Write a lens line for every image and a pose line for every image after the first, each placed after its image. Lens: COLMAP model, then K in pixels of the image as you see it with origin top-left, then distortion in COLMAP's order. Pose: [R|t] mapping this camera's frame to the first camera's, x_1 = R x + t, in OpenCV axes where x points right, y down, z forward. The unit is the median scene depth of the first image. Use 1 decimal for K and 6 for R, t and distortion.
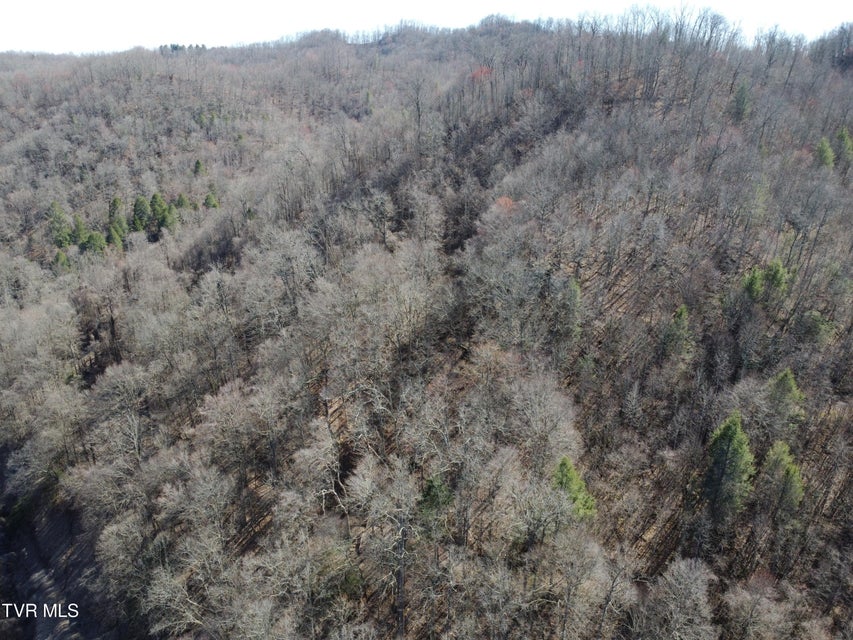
lens RADIAL K [[641.2, 0, 428.7], [0, 641.2, 324.1], [0, 0, 1]] dist [0.001631, -0.005703]
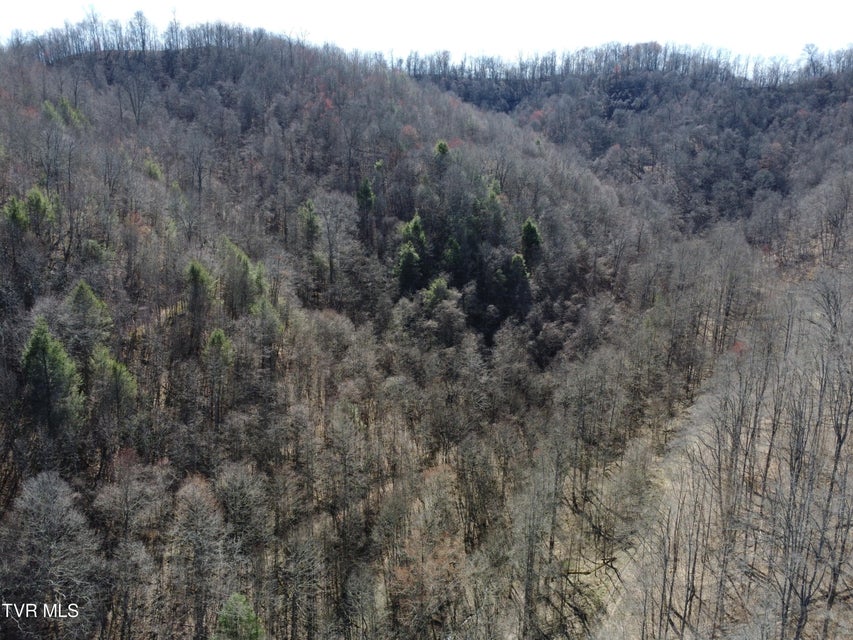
lens RADIAL K [[641.2, 0, 428.7], [0, 641.2, 324.1], [0, 0, 1]] dist [0.001631, -0.005703]
pose [[0.497560, -0.221406, 0.838698, 0.000880], [0.286569, 0.954546, 0.081980, 0.173469], [-0.818726, 0.199554, 0.538391, 0.062993]]
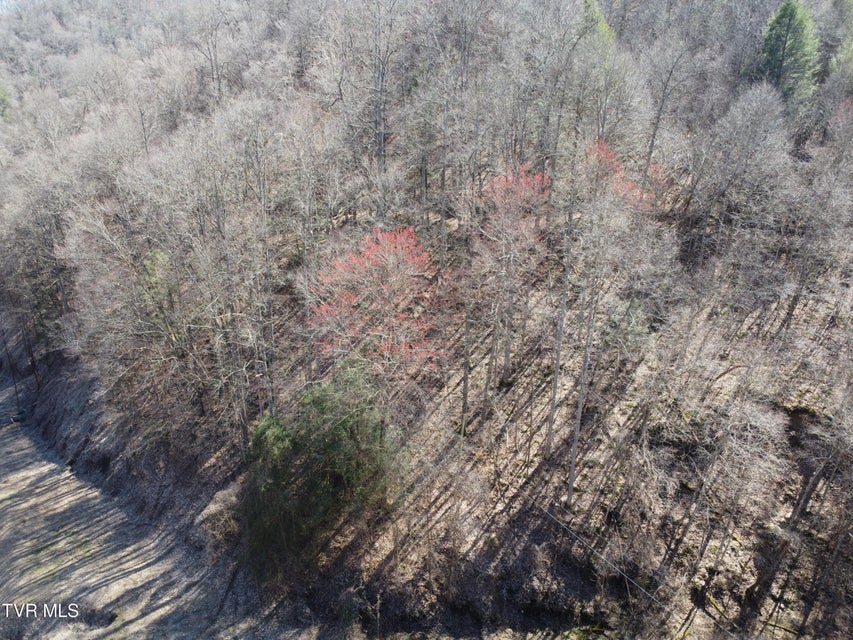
lens RADIAL K [[641.2, 0, 428.7], [0, 641.2, 324.1], [0, 0, 1]] dist [0.001631, -0.005703]
pose [[0.999338, -0.016793, 0.032261, -0.009322], [0.017107, 0.999809, -0.009483, 0.435140], [-0.032095, 0.010028, 0.999435, 0.171366]]
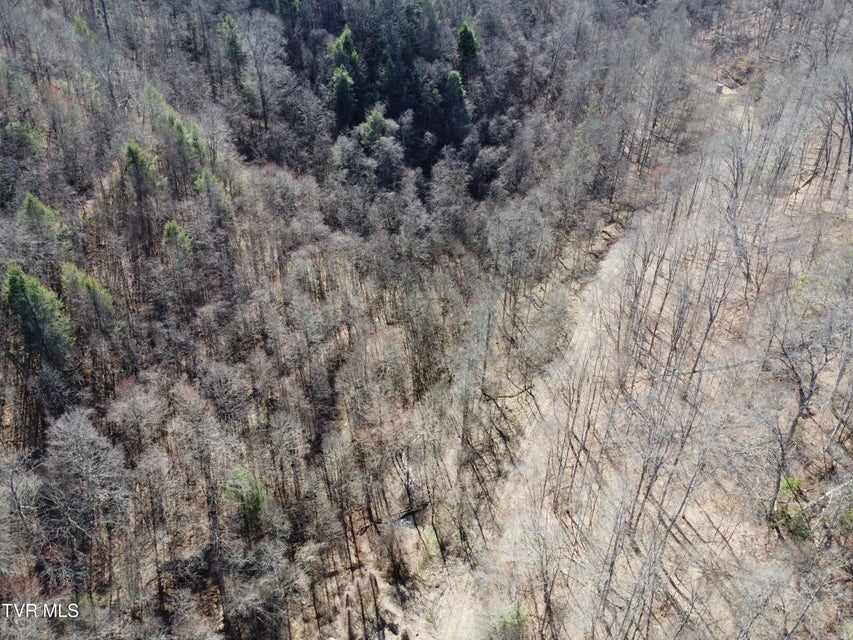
lens RADIAL K [[641.2, 0, 428.7], [0, 641.2, 324.1], [0, 0, 1]] dist [0.001631, -0.005703]
pose [[0.405302, -0.564465, 0.719104, -0.003354], [0.300893, 0.825148, 0.478115, -0.041721], [-0.863246, 0.022592, 0.504278, -0.008520]]
